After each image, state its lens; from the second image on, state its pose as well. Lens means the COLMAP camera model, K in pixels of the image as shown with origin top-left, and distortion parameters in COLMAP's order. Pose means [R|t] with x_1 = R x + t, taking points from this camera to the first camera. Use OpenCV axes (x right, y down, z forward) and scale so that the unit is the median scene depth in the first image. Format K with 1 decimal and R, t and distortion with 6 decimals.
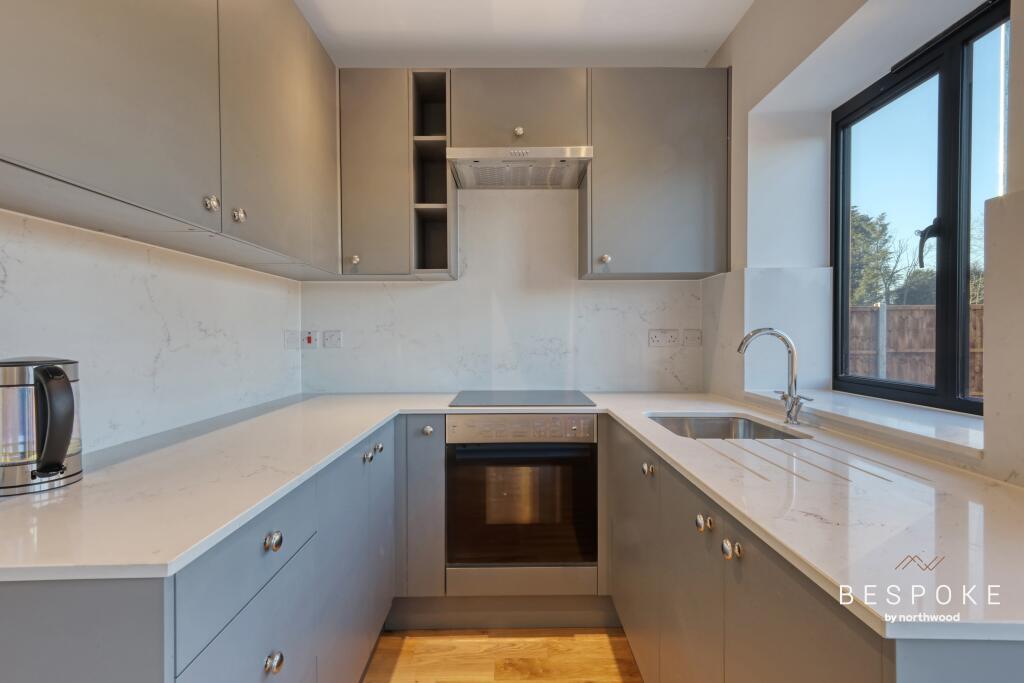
lens RADIAL K [[508.5, 0, 512.0], [0, 508.5, 341.5], [0, 0, 1]] dist [0.017172, -0.000426]
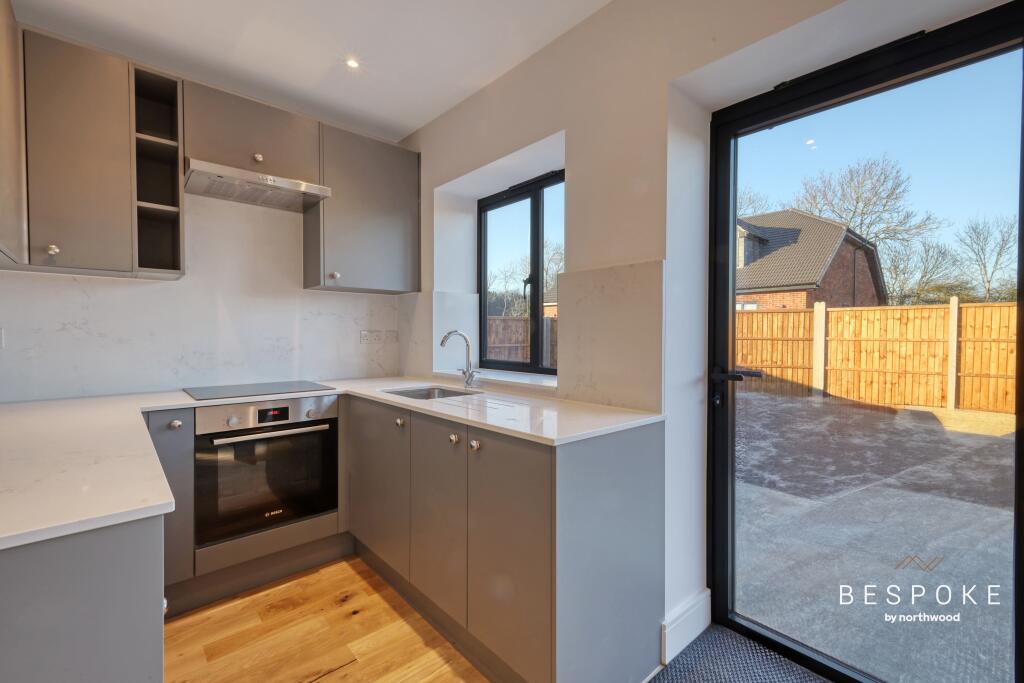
lens RADIAL K [[453.2, 0, 512.0], [0, 453.2, 341.5], [0, 0, 1]] dist [0.027170, 0.000079]
pose [[0.750844, -0.006104, 0.660451, -0.259492], [0.004938, 0.999981, 0.003628, 0.002760], [-0.660461, 0.000537, 0.750860, -0.167826]]
